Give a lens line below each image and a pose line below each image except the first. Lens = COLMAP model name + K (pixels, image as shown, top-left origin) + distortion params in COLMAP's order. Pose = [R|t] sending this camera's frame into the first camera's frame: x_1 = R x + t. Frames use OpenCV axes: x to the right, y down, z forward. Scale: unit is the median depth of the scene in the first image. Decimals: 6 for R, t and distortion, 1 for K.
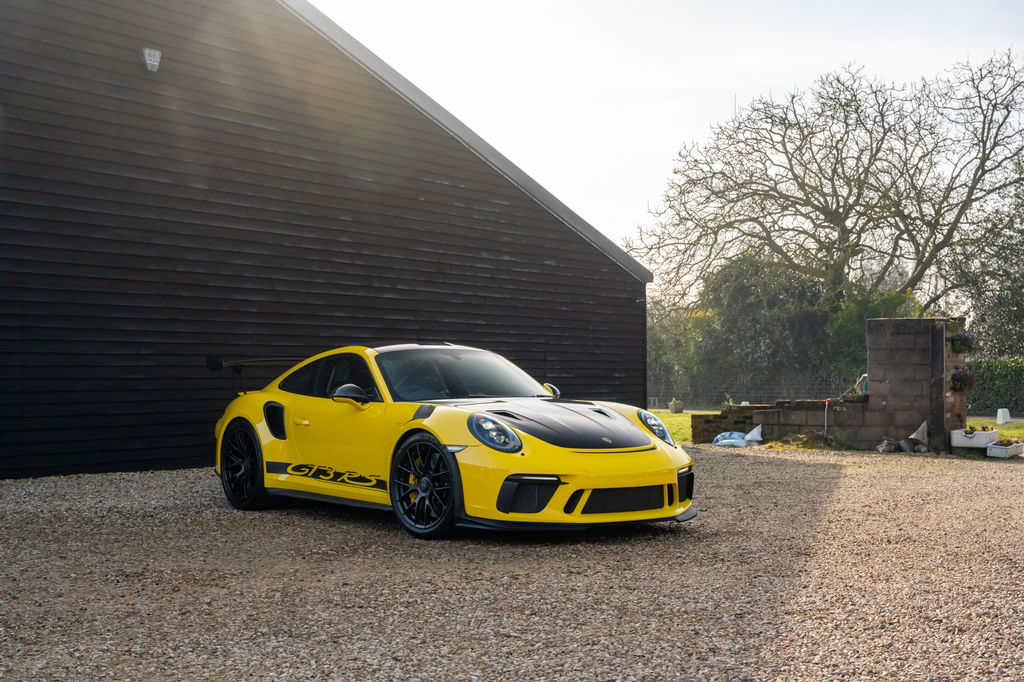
lens RADIAL K [[1273.9, 0, 512.0], [0, 1273.9, 341.0], [0, 0, 1]] dist [-0.040121, -0.008048]
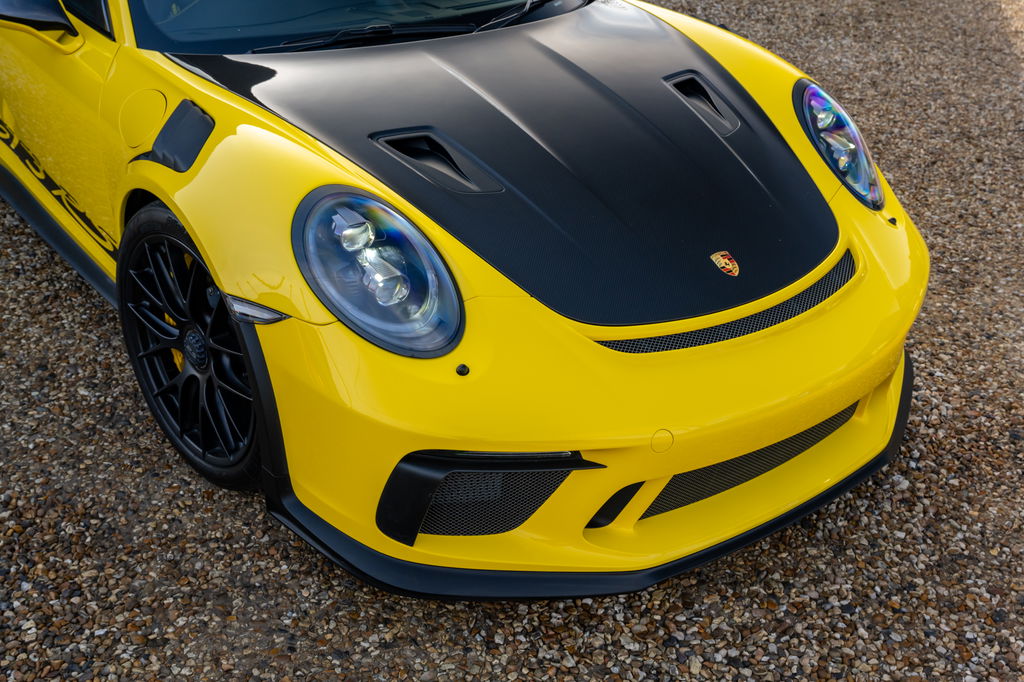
lens RADIAL K [[1248.8, 0, 512.0], [0, 1248.8, 341.0], [0, 0, 1]] dist [0.009137, 0.018511]
pose [[0.999069, 0.040557, -0.014689, 0.021911], [-0.027377, 0.859359, 0.510639, -0.063280], [0.033333, -0.509762, 0.859669, 0.644397]]
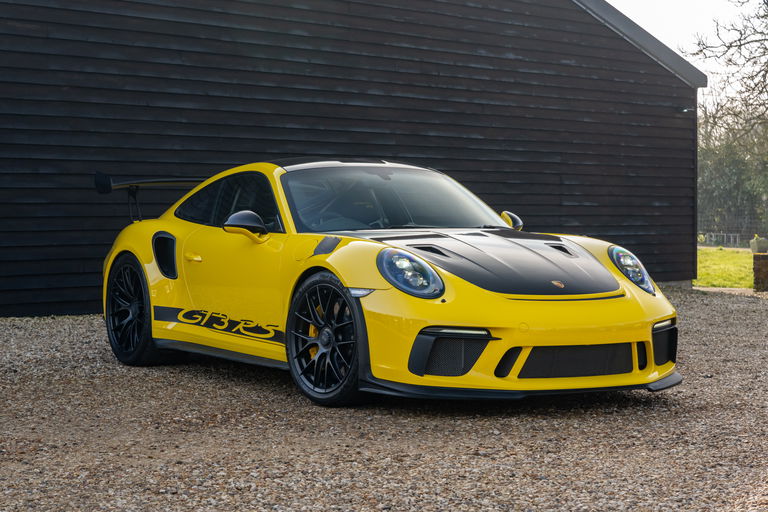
lens RADIAL K [[1552.7, 0, 384.0], [0, 1552.7, 256.0], [0, 0, 1]] dist [0.010595, -0.341198]
pose [[0.993432, 0.009457, -0.114037, 0.069834], [-0.002592, 0.998183, 0.060197, 0.003746], [0.114399, -0.059506, 0.991651, 0.046639]]
